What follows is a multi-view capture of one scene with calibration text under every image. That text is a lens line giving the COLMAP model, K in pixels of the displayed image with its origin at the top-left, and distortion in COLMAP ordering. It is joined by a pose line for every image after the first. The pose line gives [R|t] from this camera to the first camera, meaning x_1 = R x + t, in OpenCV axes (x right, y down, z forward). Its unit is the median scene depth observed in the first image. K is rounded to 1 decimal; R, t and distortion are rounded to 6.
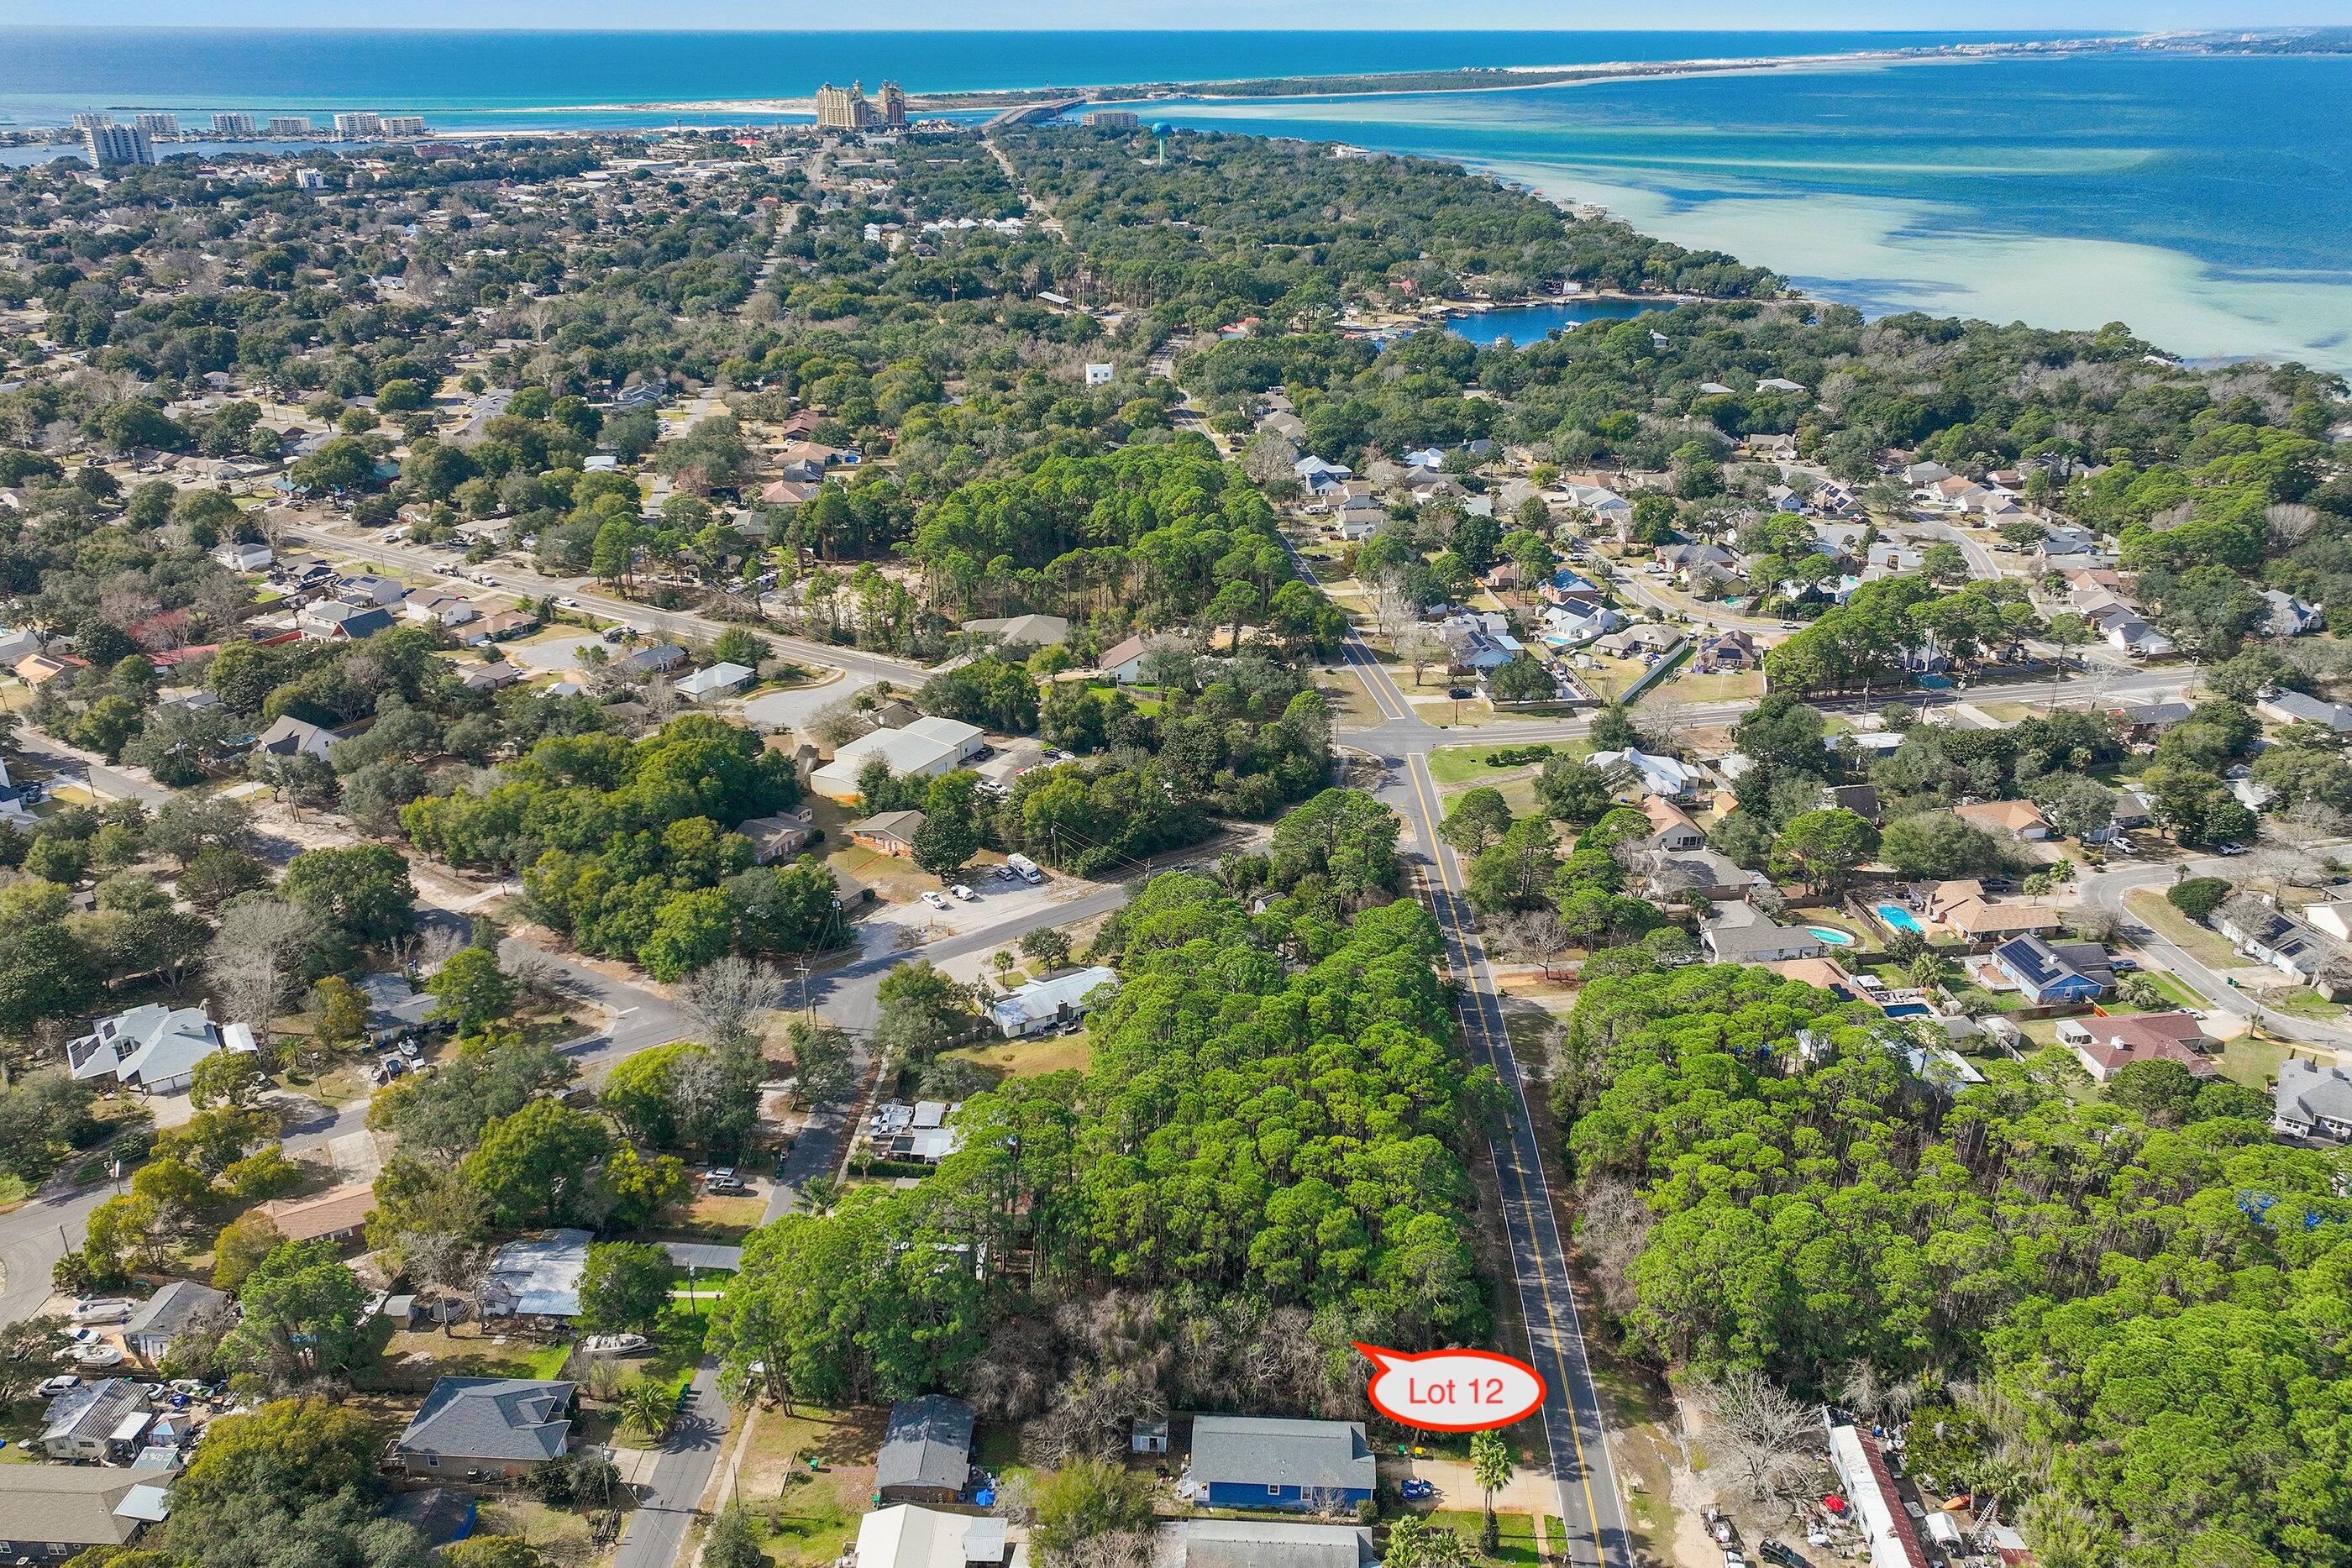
lens RADIAL K [[1789.9, 0, 1173.2], [0, 1789.9, 774.0], [0, 0, 1]] dist [0.003329, 0.004441]
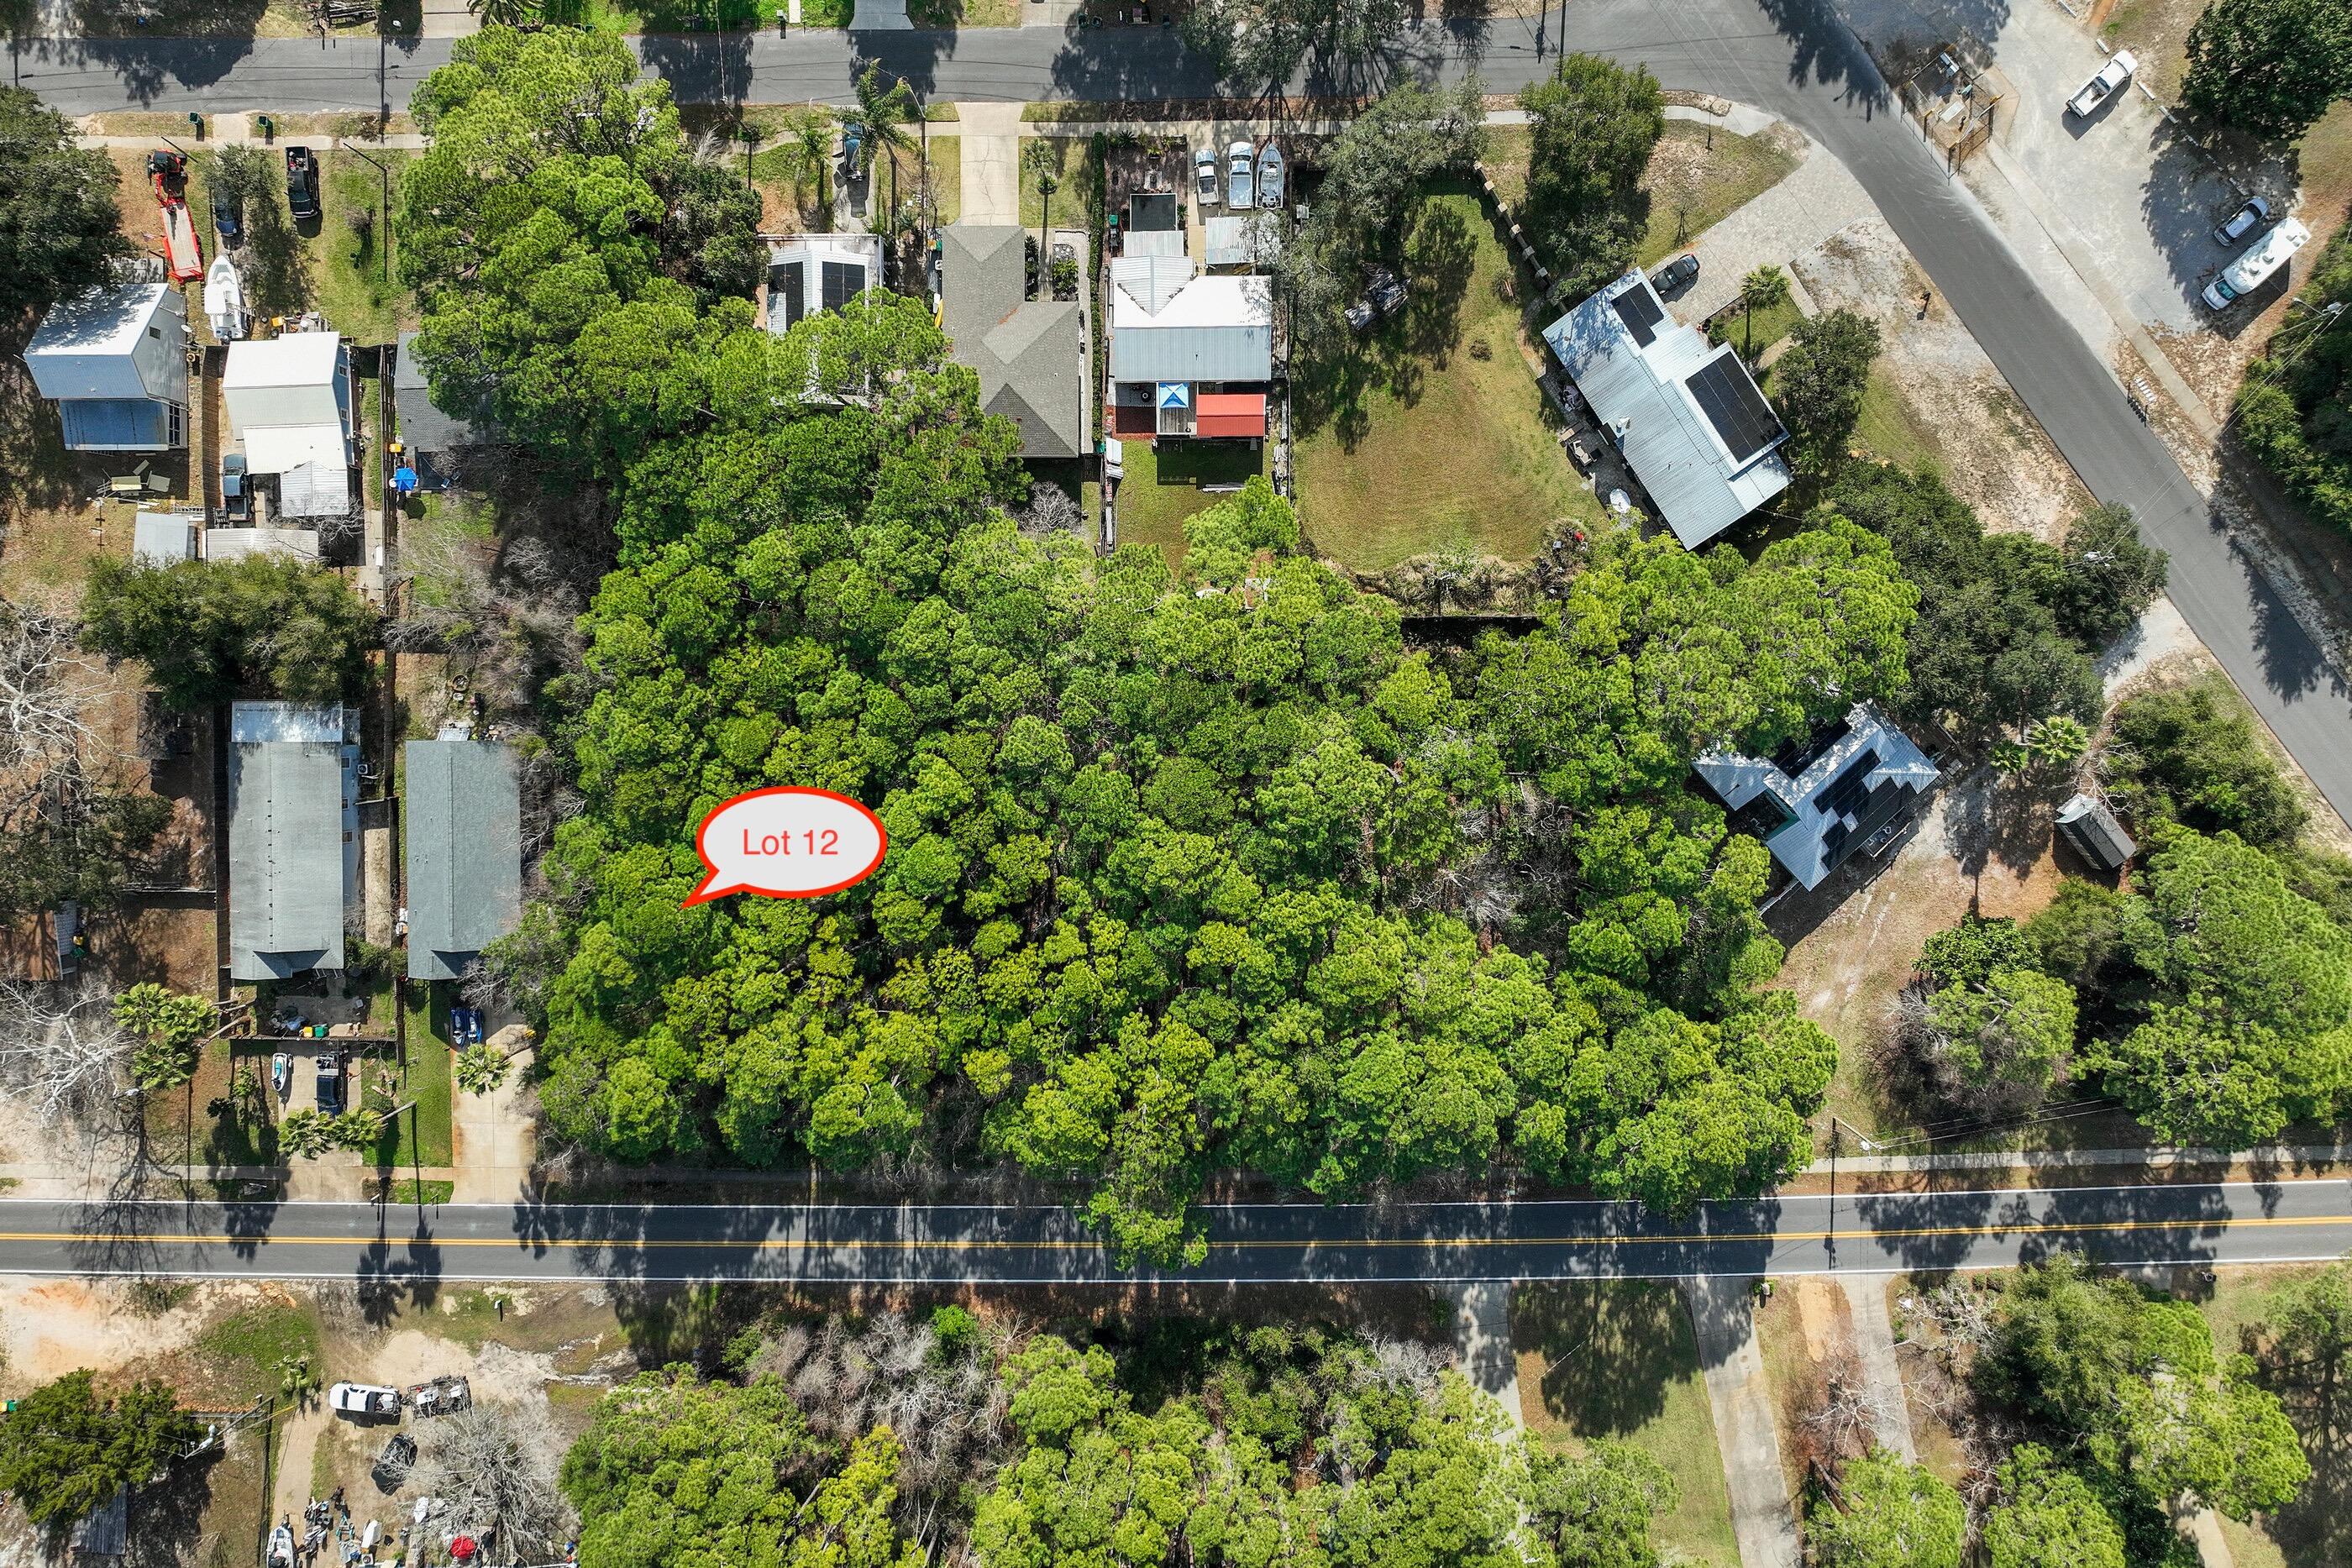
lens RADIAL K [[1789.9, 0, 1173.2], [0, 1789.9, 774.0], [0, 0, 1]] dist [0.003329, 0.004441]
pose [[0.057421, 0.998115, 0.021641, 0.012708], [-0.355775, 0.000204, 0.934572, -0.218196], [0.932806, -0.061364, 0.355116, 0.499044]]
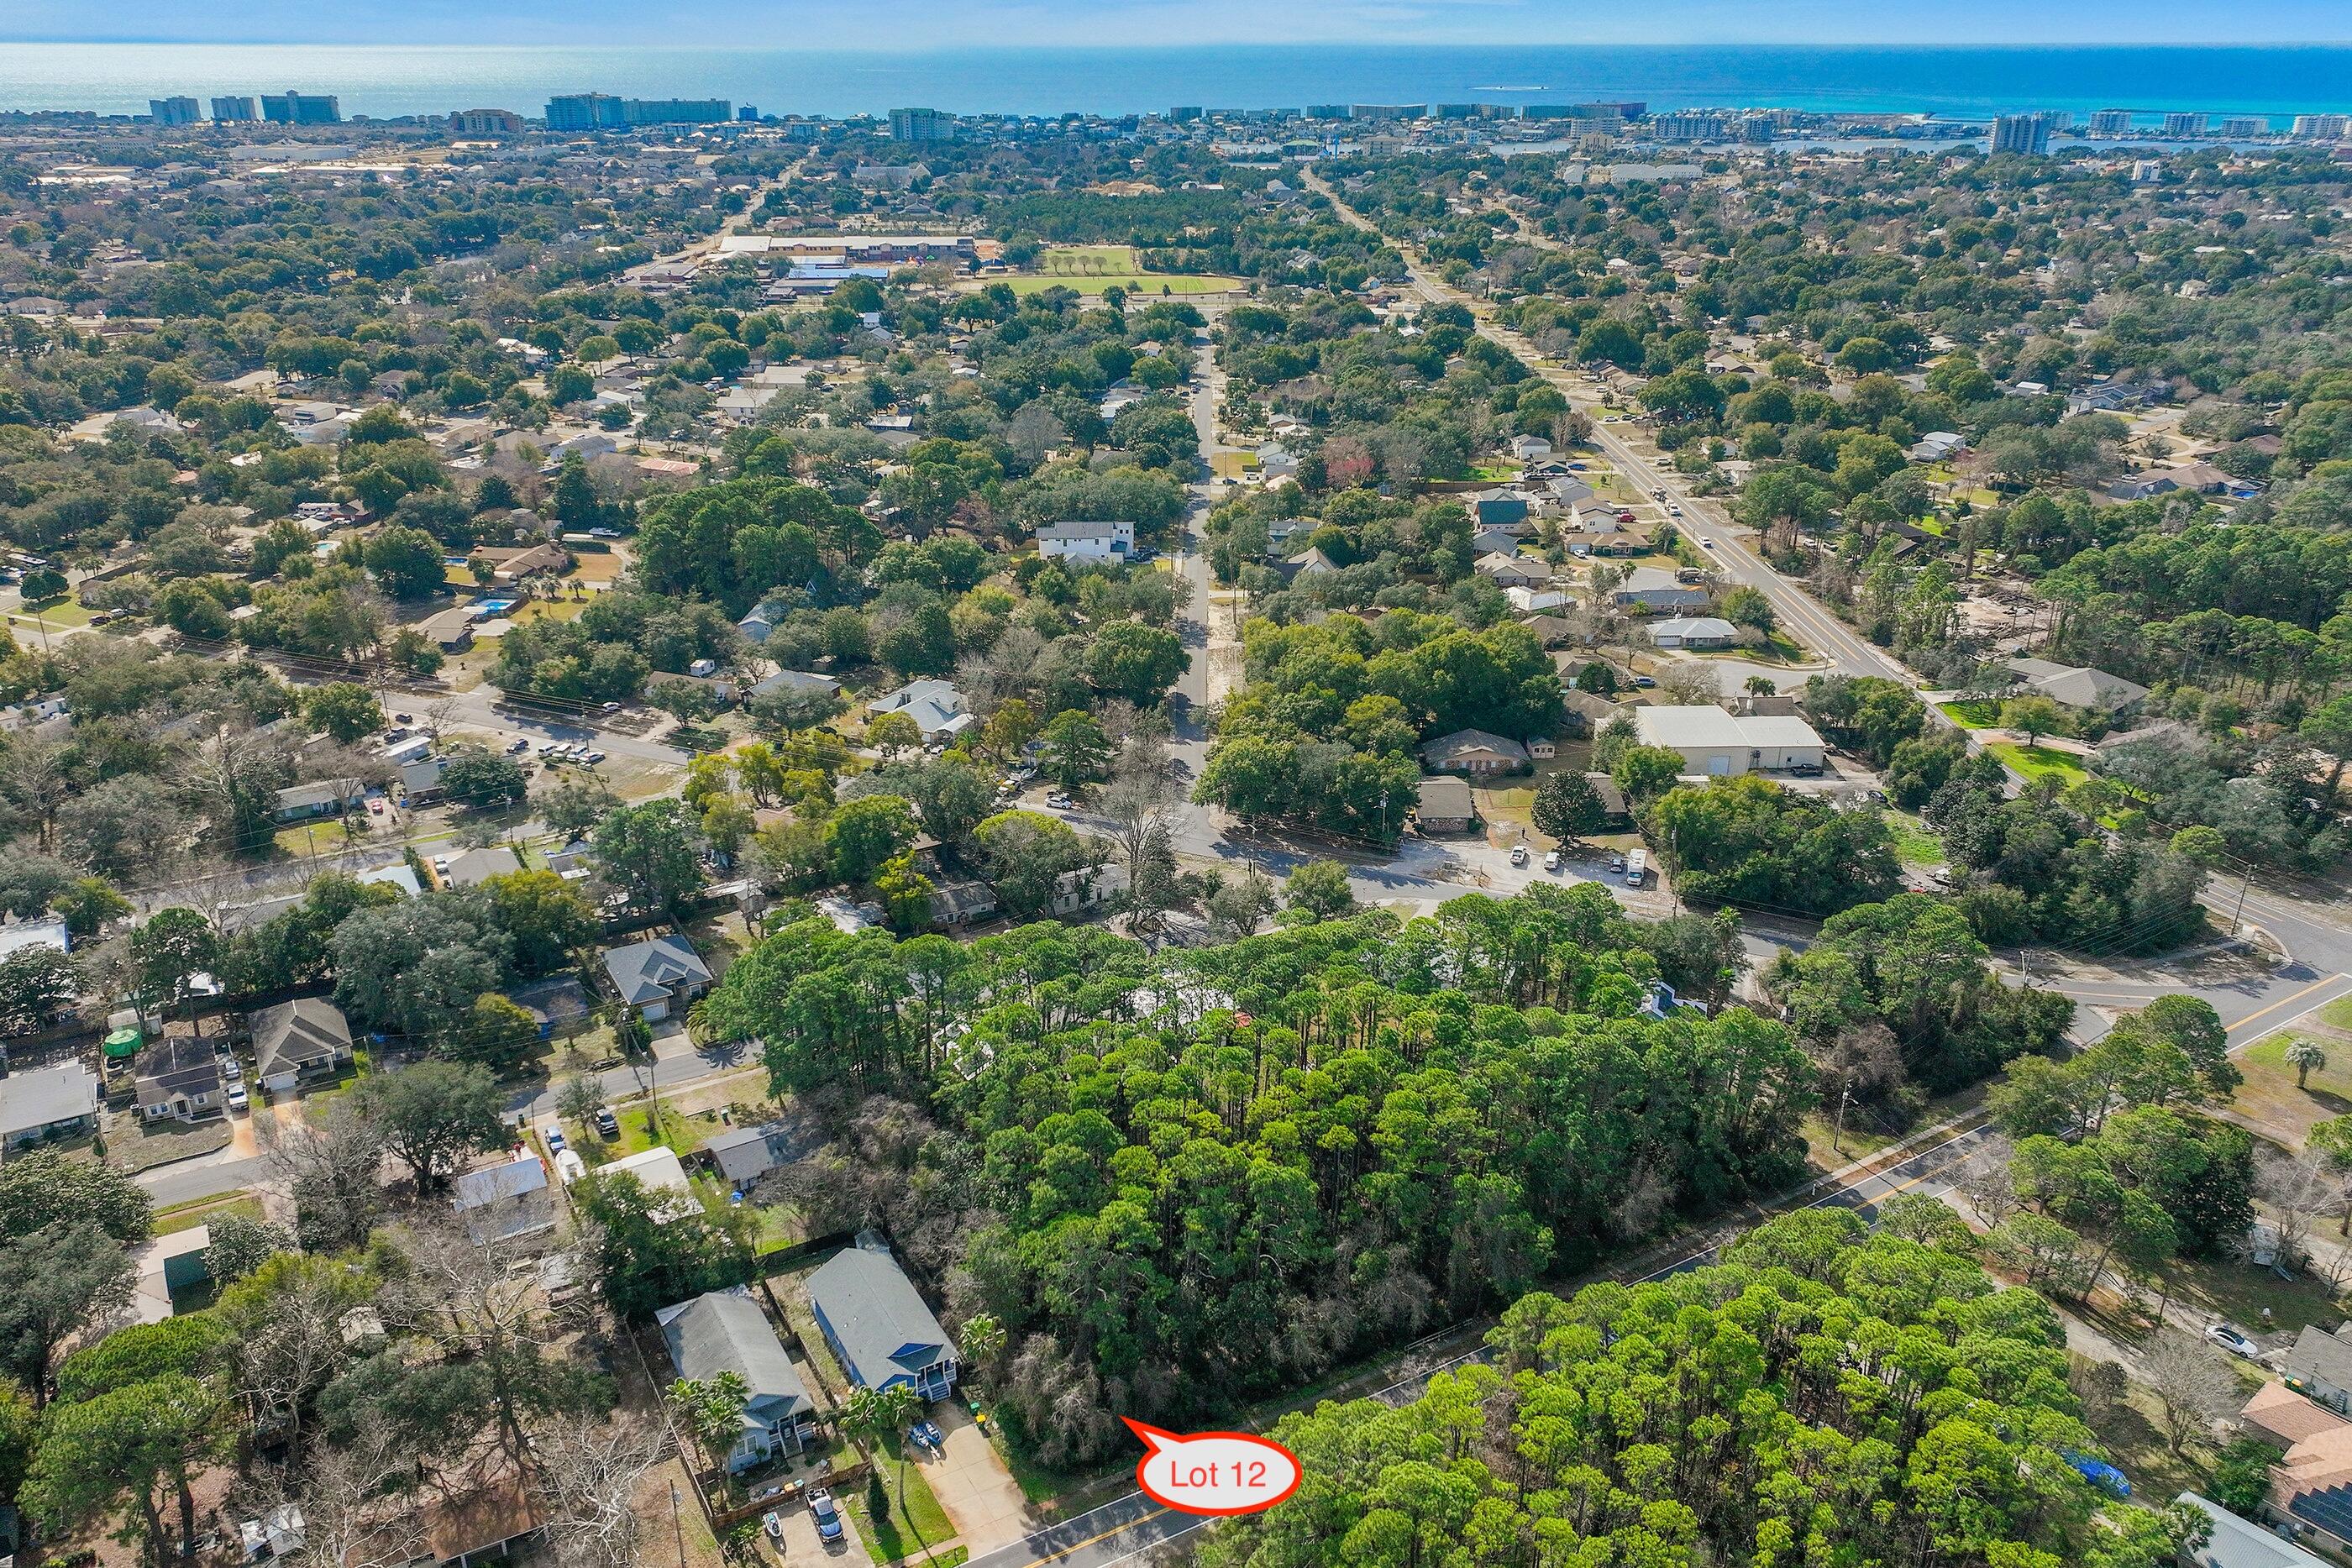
lens RADIAL K [[1844.7, 0, 1176.0], [0, 1844.7, 784.0], [0, 0, 1]] dist [-0.002173, 0.016855]
pose [[0.541069, 0.315413, -0.779589, 0.398282], [-0.325528, 0.933289, 0.151667, -0.039030], [0.775420, 0.171716, 0.607650, 0.239526]]
